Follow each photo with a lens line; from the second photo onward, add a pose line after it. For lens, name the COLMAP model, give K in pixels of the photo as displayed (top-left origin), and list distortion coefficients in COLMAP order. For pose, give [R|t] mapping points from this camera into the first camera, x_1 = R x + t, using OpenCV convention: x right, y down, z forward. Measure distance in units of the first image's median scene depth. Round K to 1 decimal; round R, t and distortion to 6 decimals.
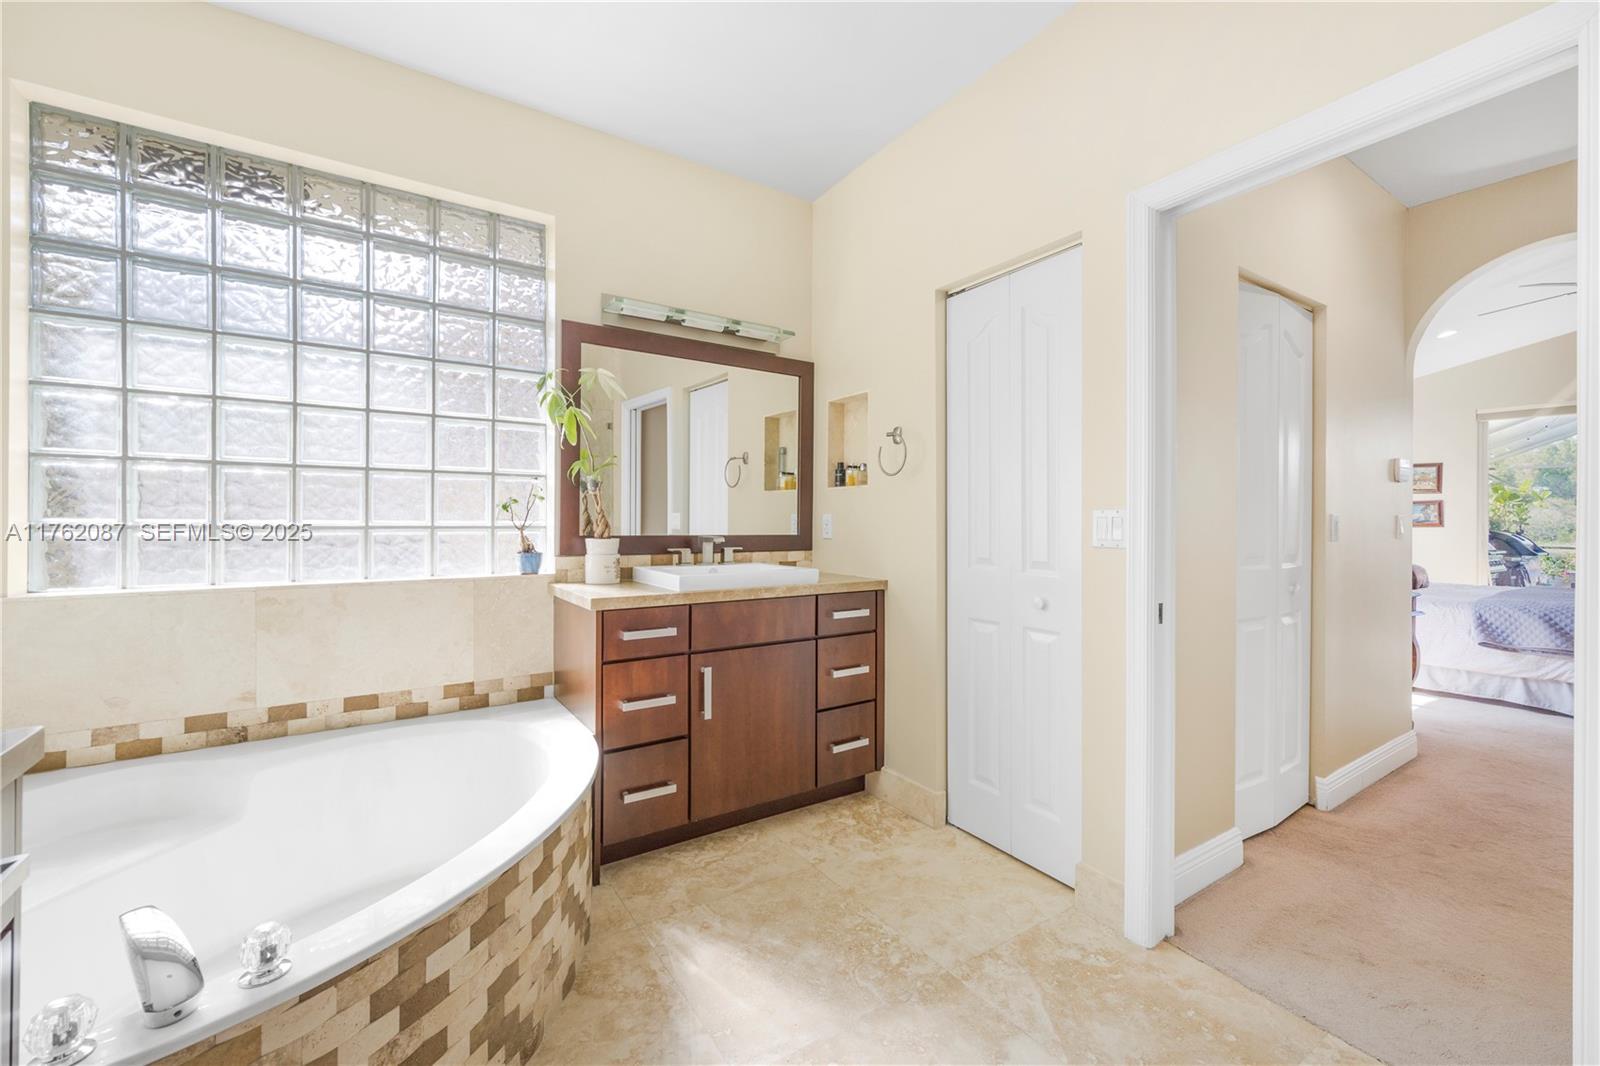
lens RADIAL K [[648.1, 0, 796.5], [0, 648.1, 526.9], [0, 0, 1]] dist [0.002979, 0.000082]
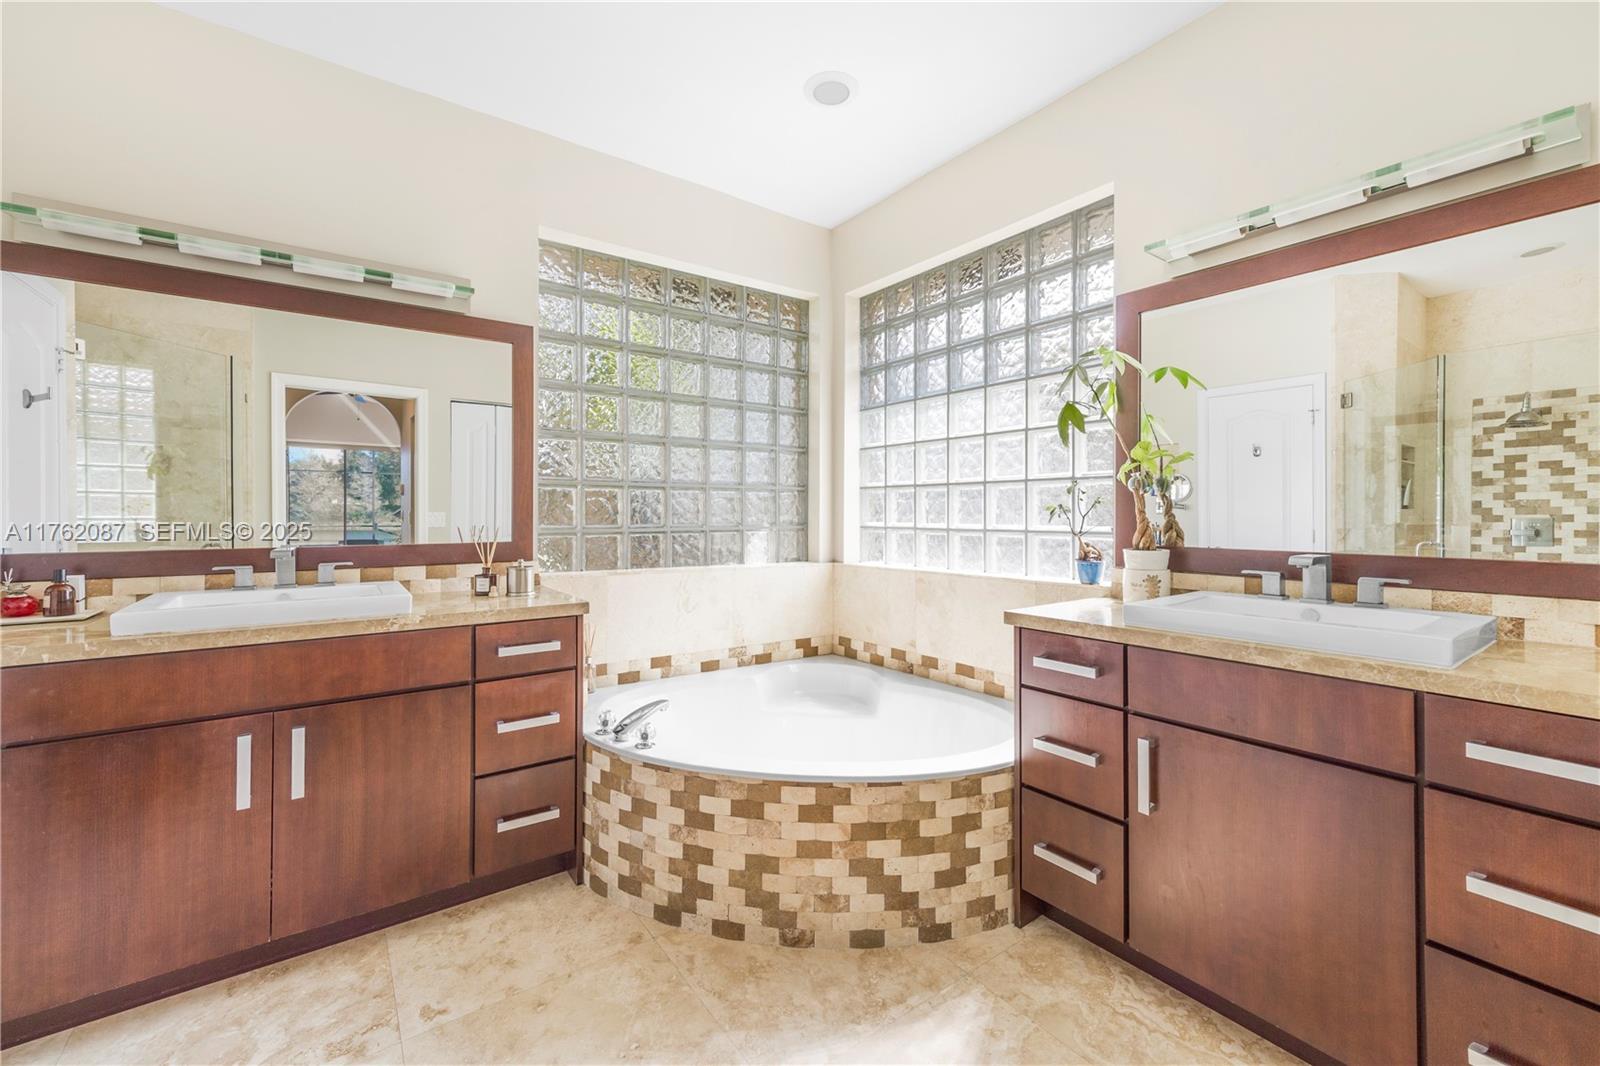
lens RADIAL K [[648.1, 0, 796.5], [0, 648.1, 519.7], [0, 0, 1]] dist [0.002979, 0.000082]
pose [[0.041531, 0.000442, -0.999137, 0.582284], [-0.010268, 0.999947, 0.000016, -0.017527], [0.999084, 0.010258, 0.041533, 0.635093]]
